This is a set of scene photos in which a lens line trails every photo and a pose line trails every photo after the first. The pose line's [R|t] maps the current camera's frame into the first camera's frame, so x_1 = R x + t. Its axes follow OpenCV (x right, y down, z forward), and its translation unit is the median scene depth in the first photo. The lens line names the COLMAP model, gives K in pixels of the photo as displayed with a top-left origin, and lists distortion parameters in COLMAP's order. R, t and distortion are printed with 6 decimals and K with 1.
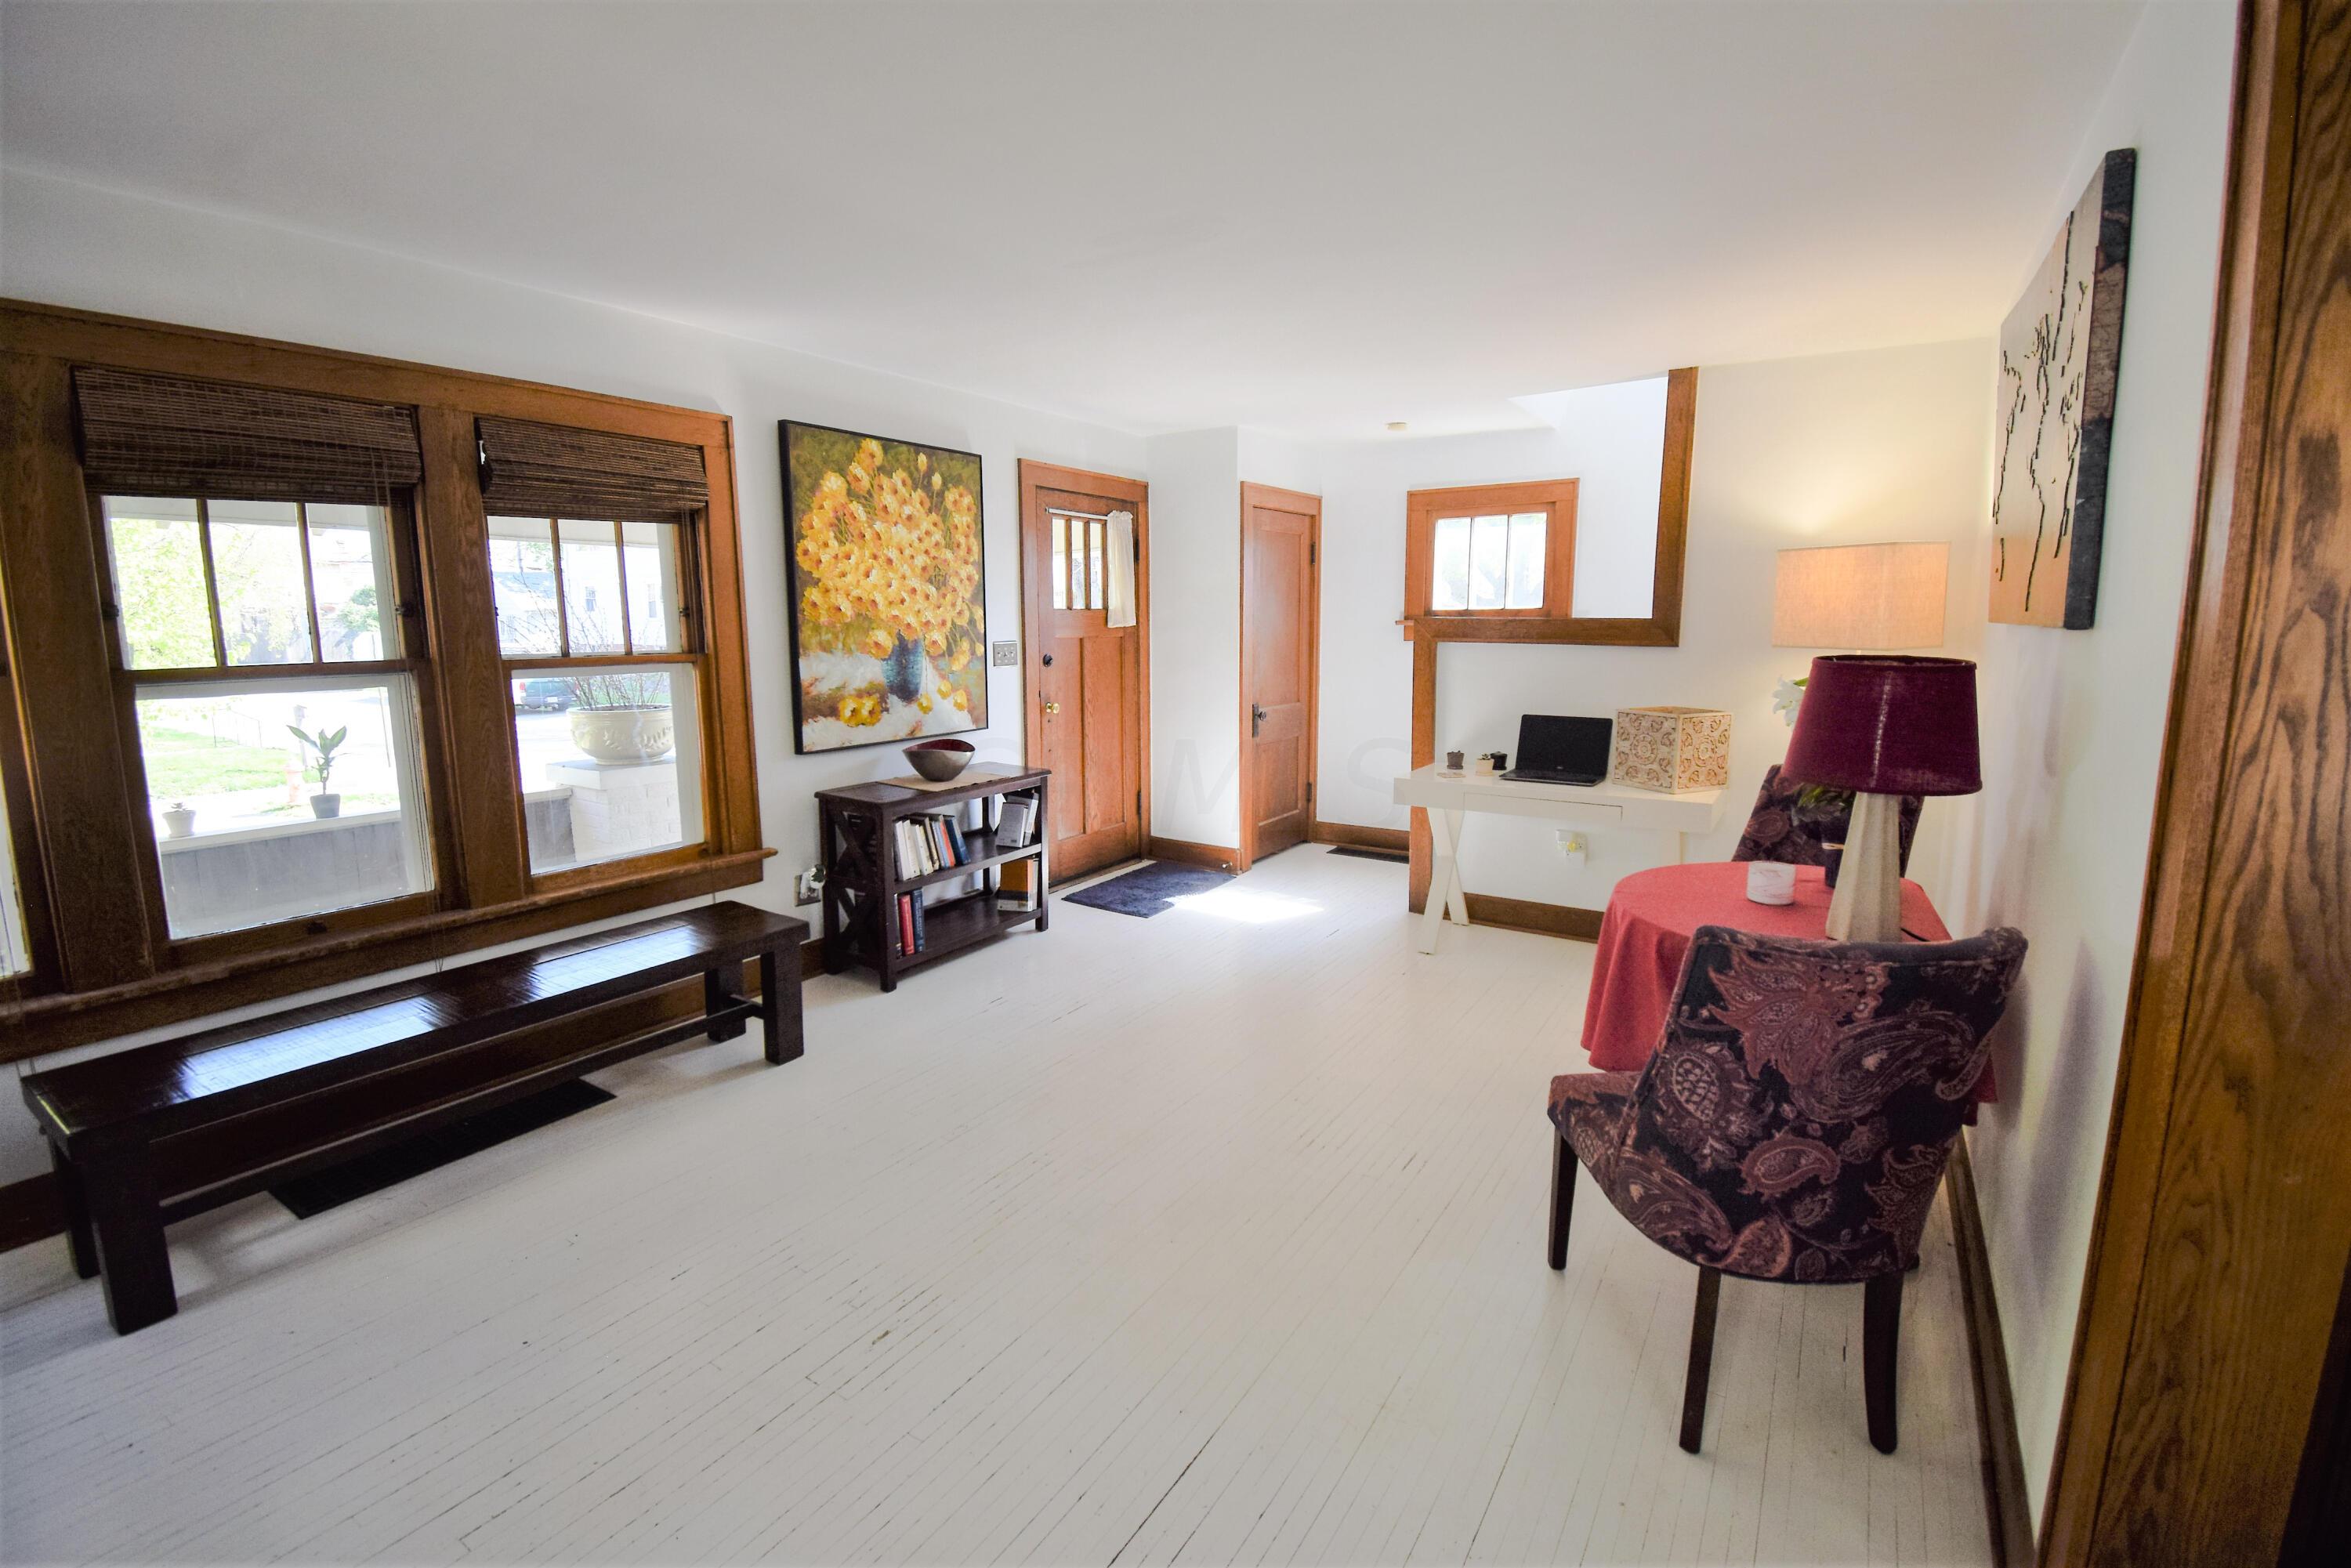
lens RADIAL K [[1038.2, 0, 1175.5], [0, 1038.2, 784.0], [0, 0, 1]] dist [0.019506, -0.026762]
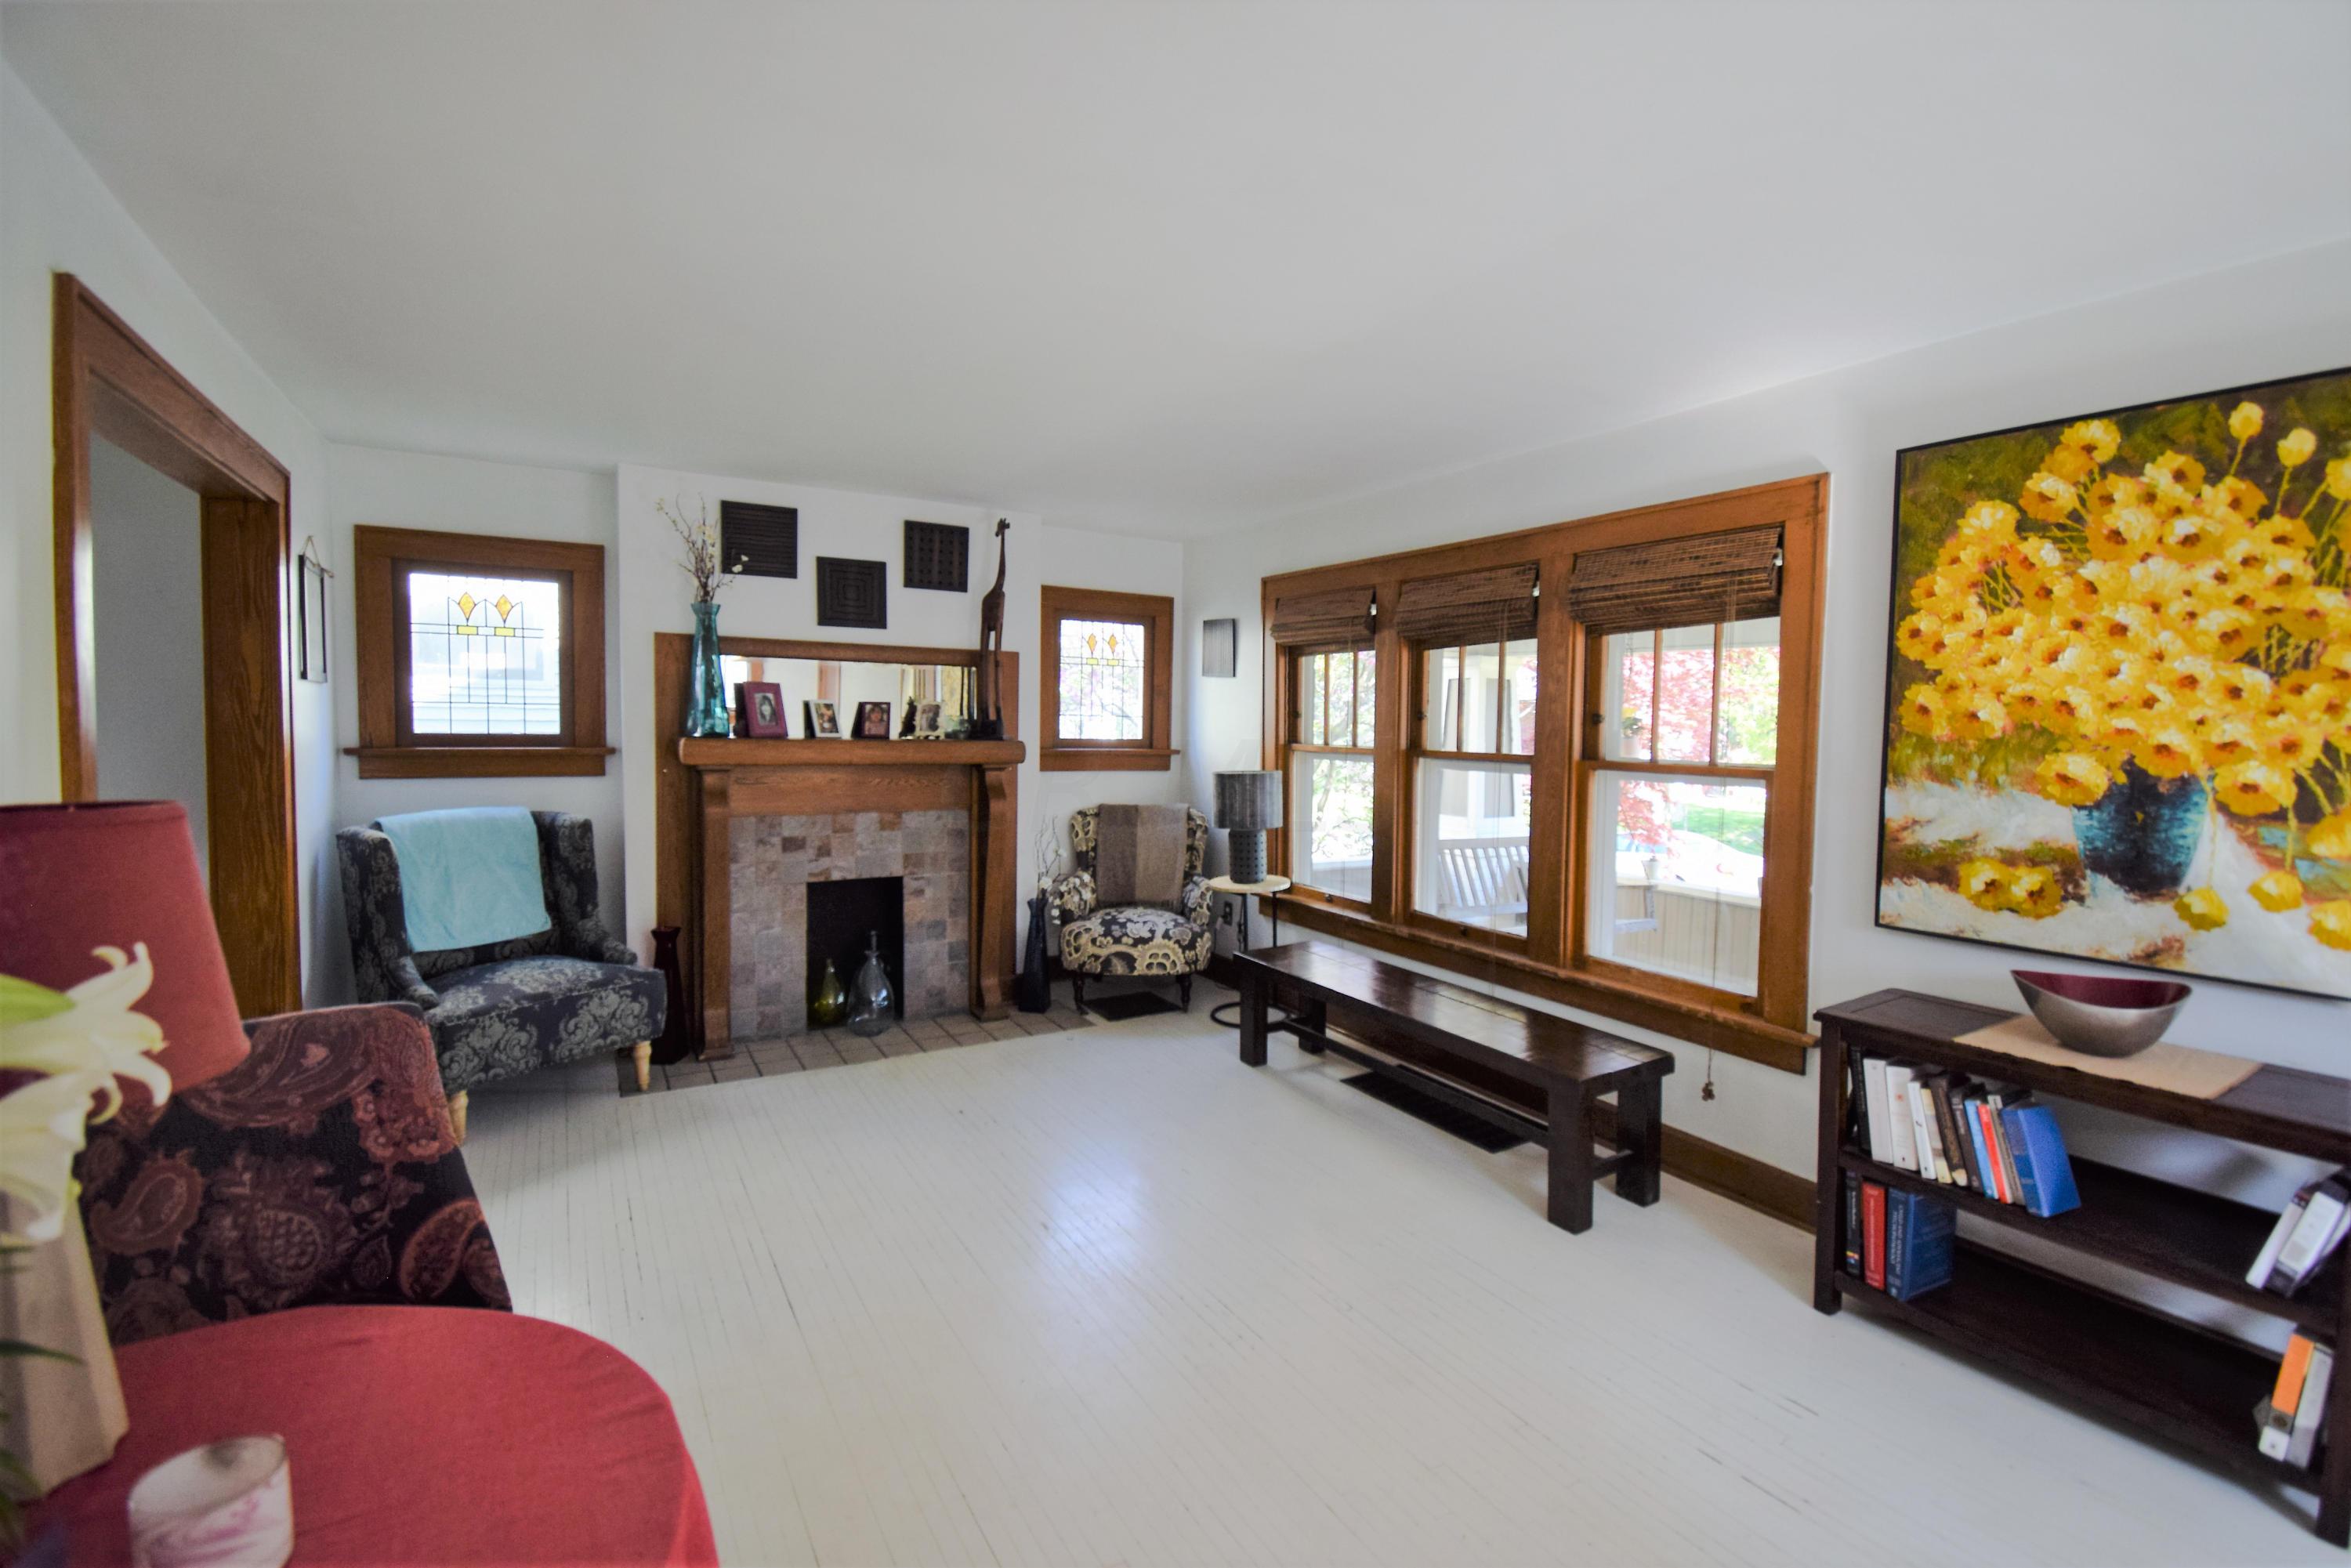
lens RADIAL K [[1038.2, 0, 1175.5], [0, 1038.2, 784.0], [0, 0, 1]] dist [0.019506, -0.026762]
pose [[-0.448108, 0.049911, -0.892585, 0.440534], [-0.158274, 0.978239, 0.134159, -0.134449], [0.879857, 0.201390, -0.430457, 0.842693]]
